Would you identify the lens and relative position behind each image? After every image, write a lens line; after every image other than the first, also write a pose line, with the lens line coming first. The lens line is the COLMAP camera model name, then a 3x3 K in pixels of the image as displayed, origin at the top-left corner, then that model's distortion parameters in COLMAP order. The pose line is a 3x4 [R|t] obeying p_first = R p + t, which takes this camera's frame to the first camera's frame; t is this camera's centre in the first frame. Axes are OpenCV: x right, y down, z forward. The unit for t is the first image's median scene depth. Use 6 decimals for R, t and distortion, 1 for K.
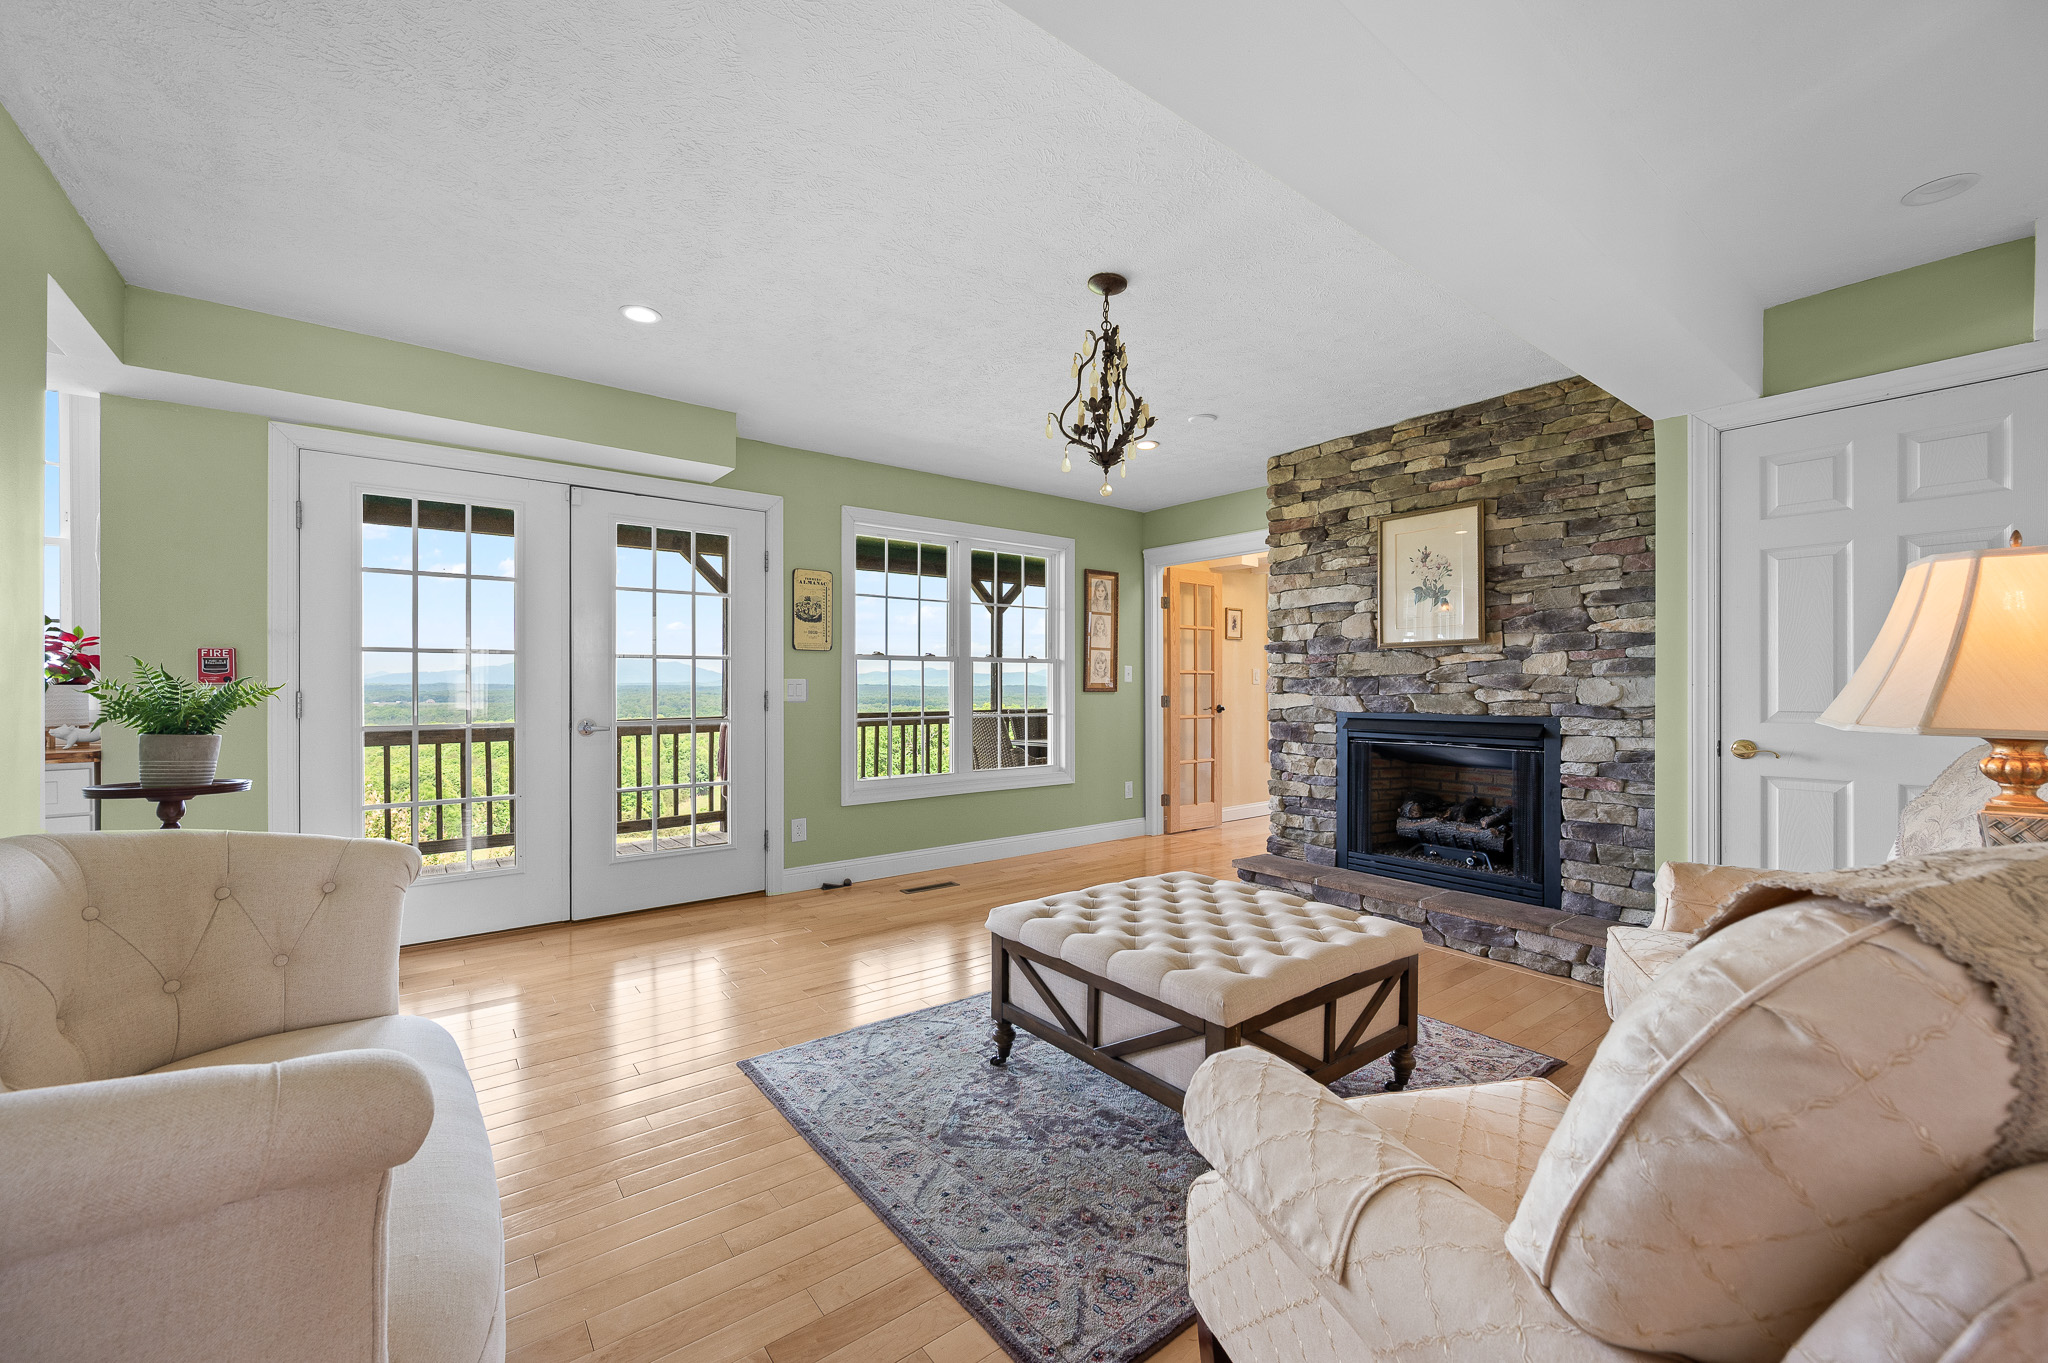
lens RADIAL K [[813.3, 0, 1027.6], [0, 813.3, 679.3], [0, 0, 1]] dist [-0.000599, -0.000073]
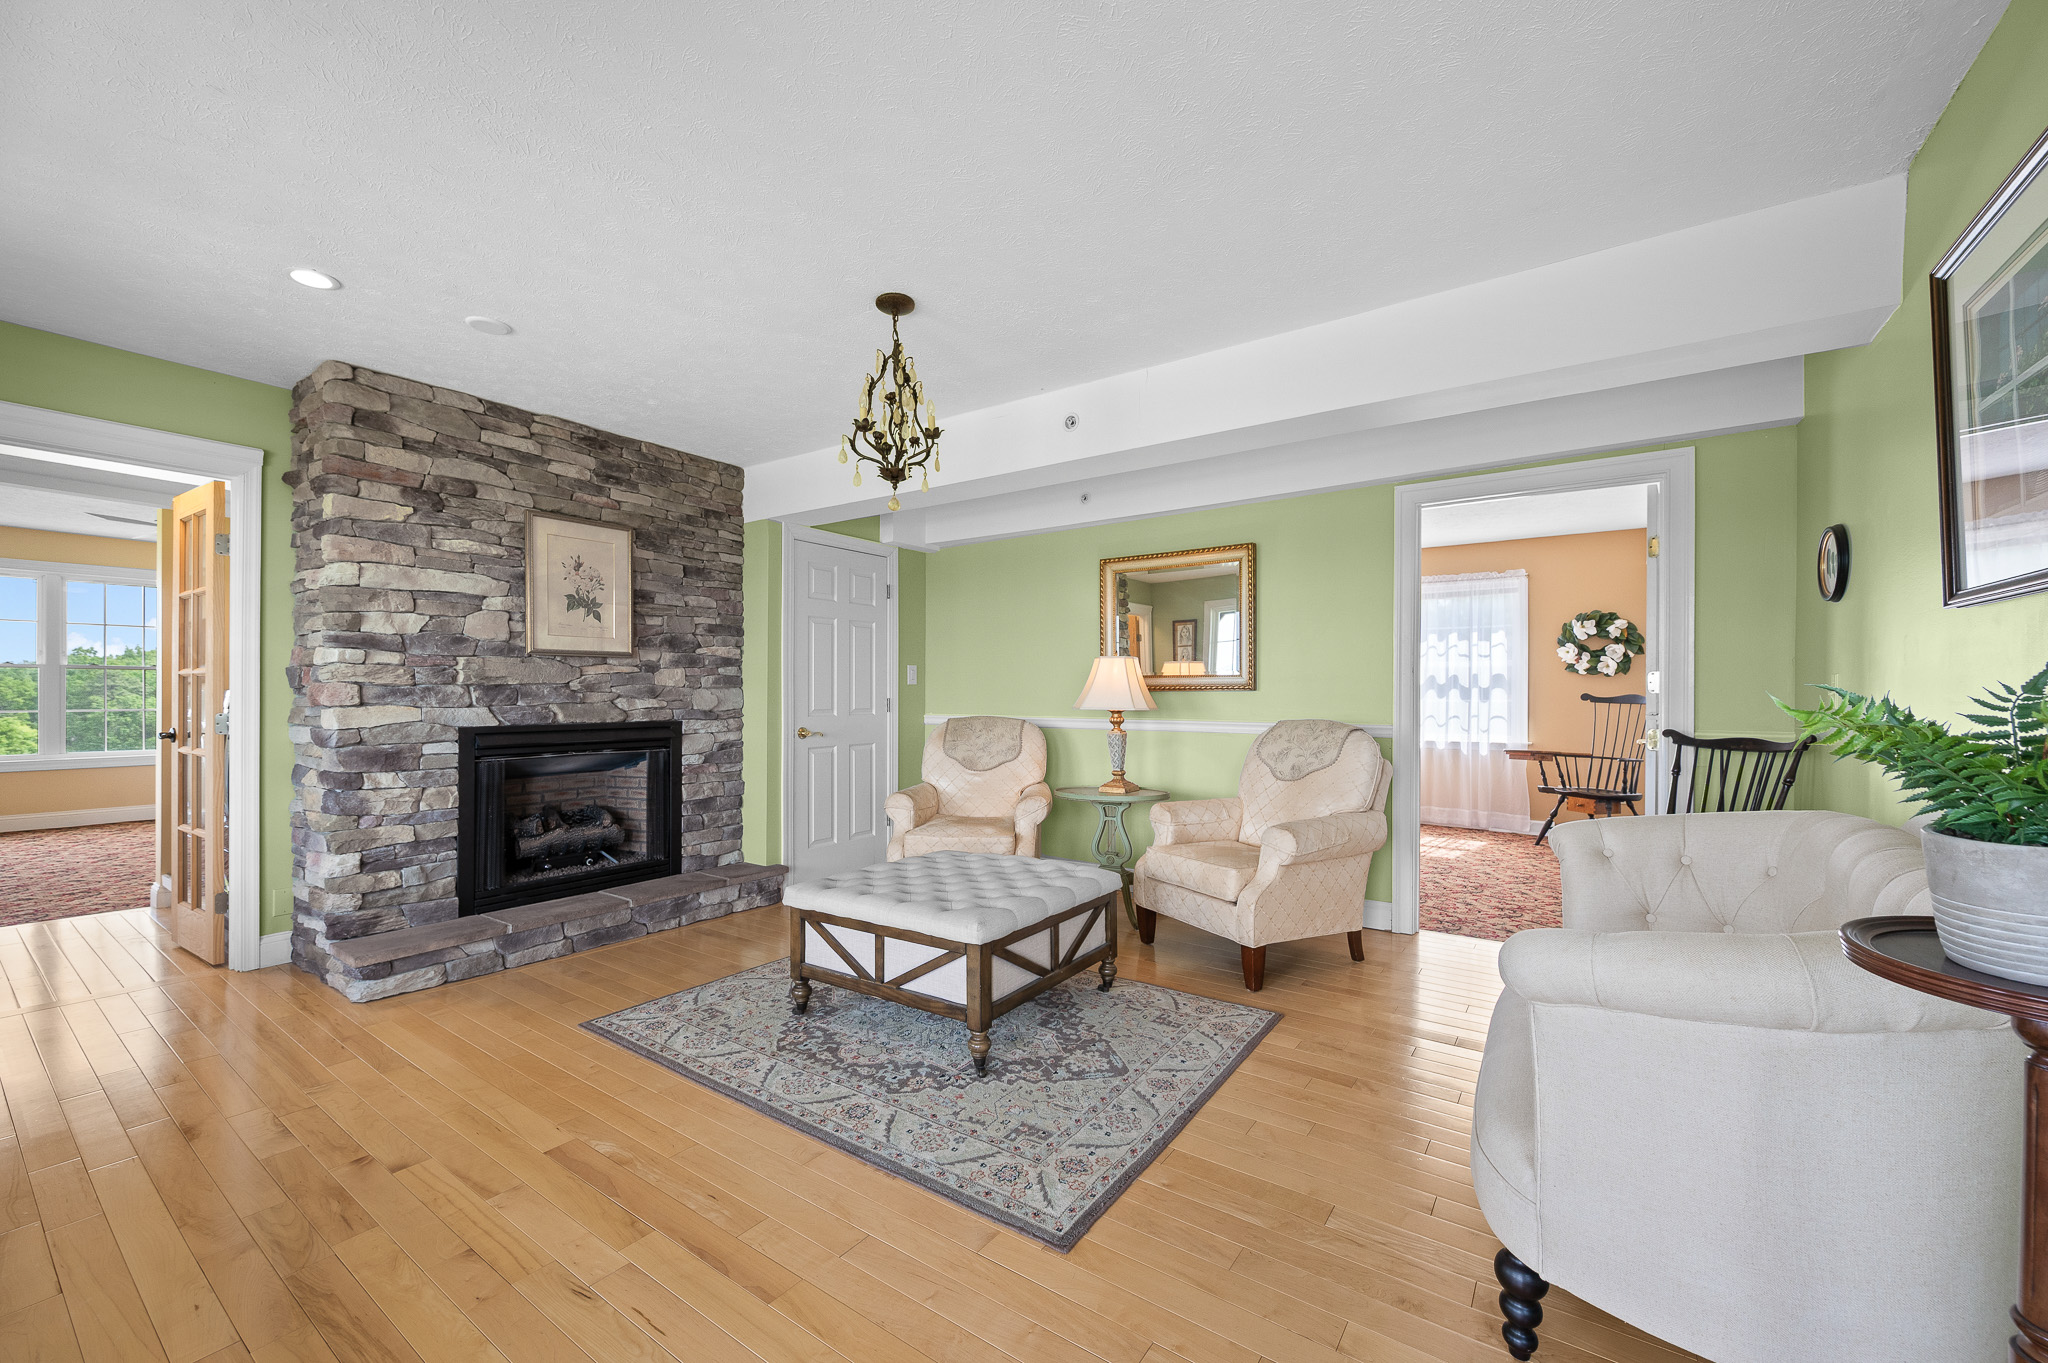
lens RADIAL K [[808.5, 0, 1026.0], [0, 808.5, 690.3], [0, 0, 1]] dist [-0.007403, -0.000278]
pose [[-0.300970, 0.005416, 0.953618, -0.618736], [-0.007586, 0.999939, -0.008073, 0.005811], [-0.953604, -0.009663, -0.300910, 0.775183]]
